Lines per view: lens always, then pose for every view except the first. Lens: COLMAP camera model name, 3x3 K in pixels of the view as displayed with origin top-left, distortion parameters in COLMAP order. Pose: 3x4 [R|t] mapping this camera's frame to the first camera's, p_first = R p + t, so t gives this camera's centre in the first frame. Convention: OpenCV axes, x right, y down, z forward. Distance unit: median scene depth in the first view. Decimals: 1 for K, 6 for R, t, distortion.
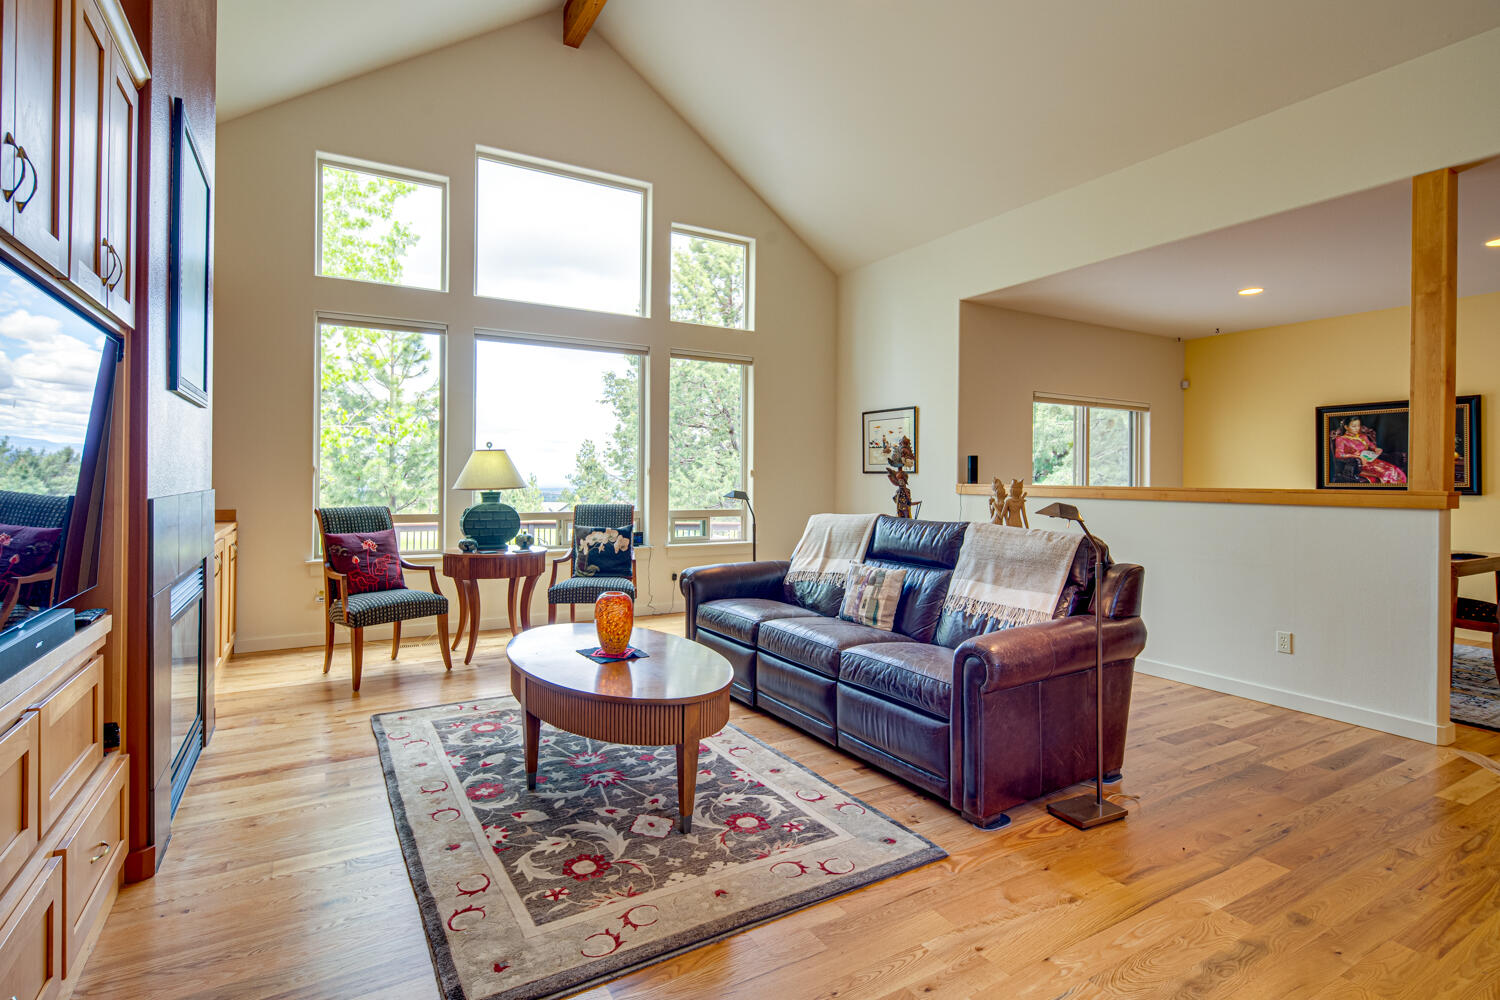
lens RADIAL K [[727.3, 0, 748.5], [0, 727.3, 476.5], [0, 0, 1]] dist [0.002582, -0.003795]
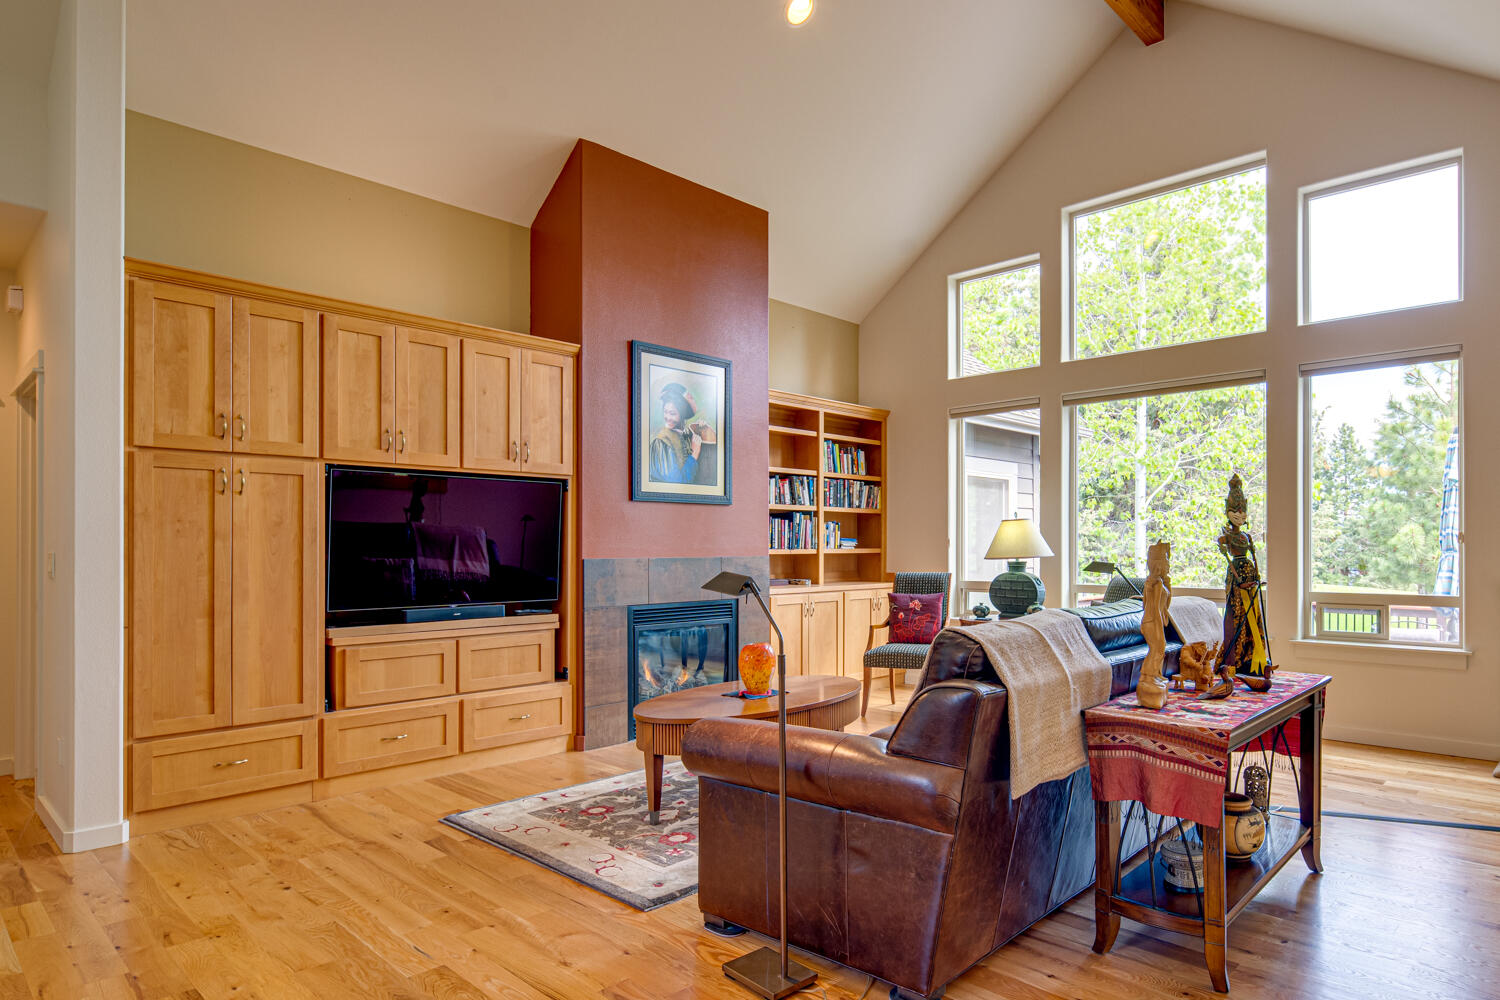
lens RADIAL K [[862.8, 0, 875.7], [0, 862.8, 545.4], [0, 0, 1]] dist [-0.000667, -0.009202]
pose [[0.331548, -0.010241, -0.943383, 0.733216], [0.007162, 0.999940, -0.008338, 0.007778], [0.943411, -0.003992, 0.331601, 0.432366]]
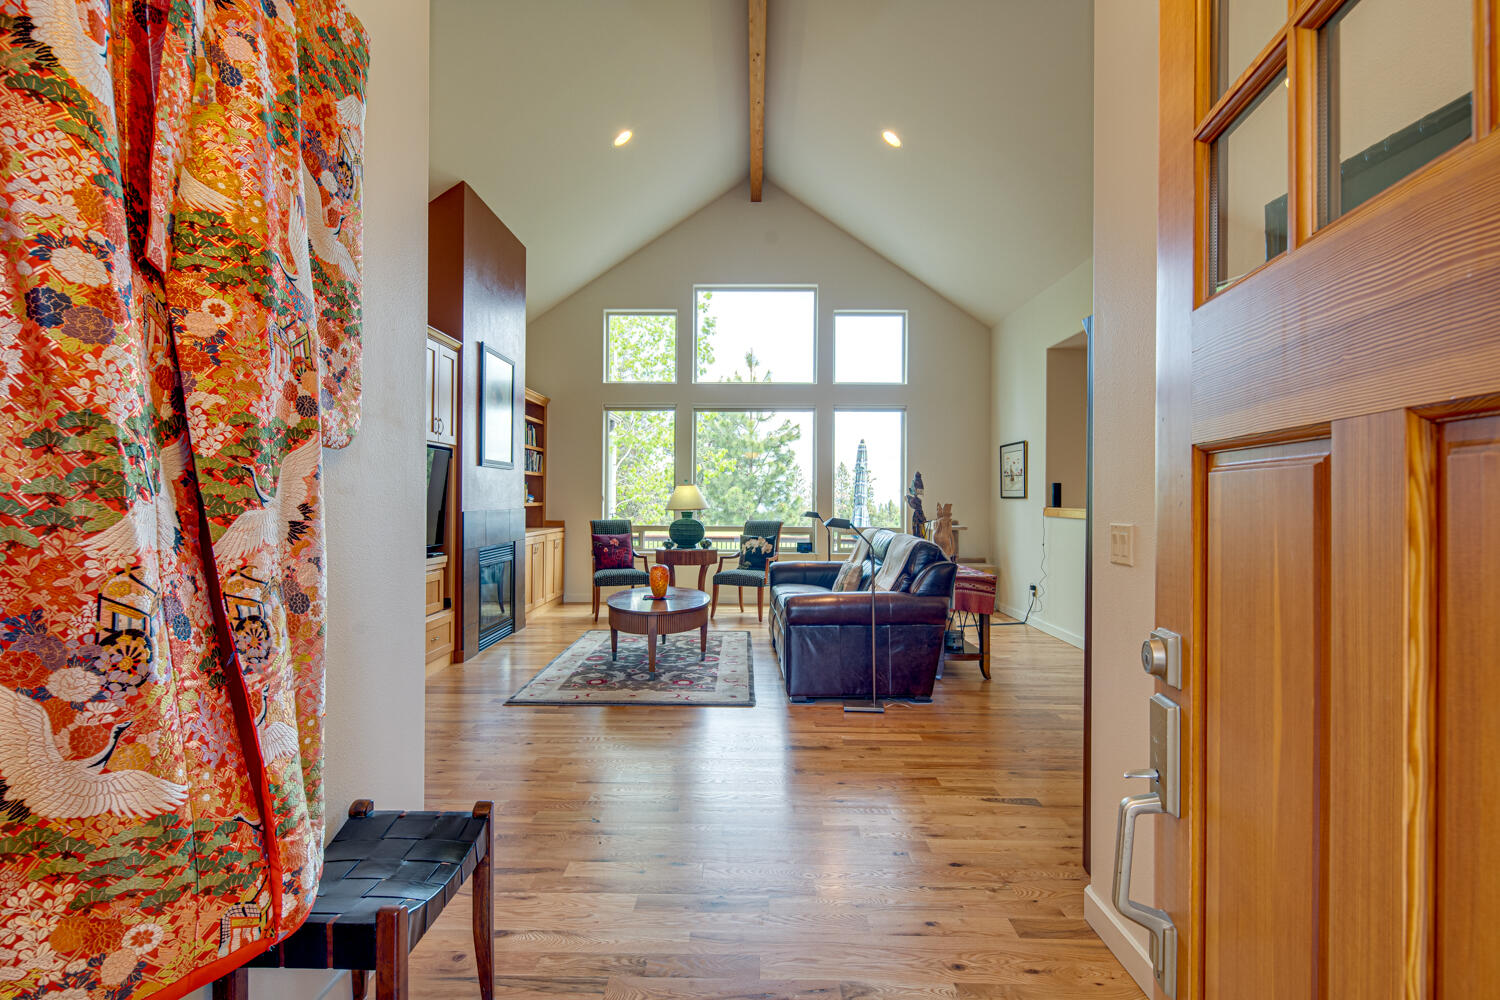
lens RADIAL K [[727.3, 0, 753.3], [0, 727.3, 496.0], [0, 0, 1]] dist [0.002582, -0.003795]
pose [[0.862936, -0.005107, -0.505288, 0.581989], [0.002440, 0.999979, -0.005939, -0.003054], [0.505308, 0.003893, 0.862930, -0.292594]]
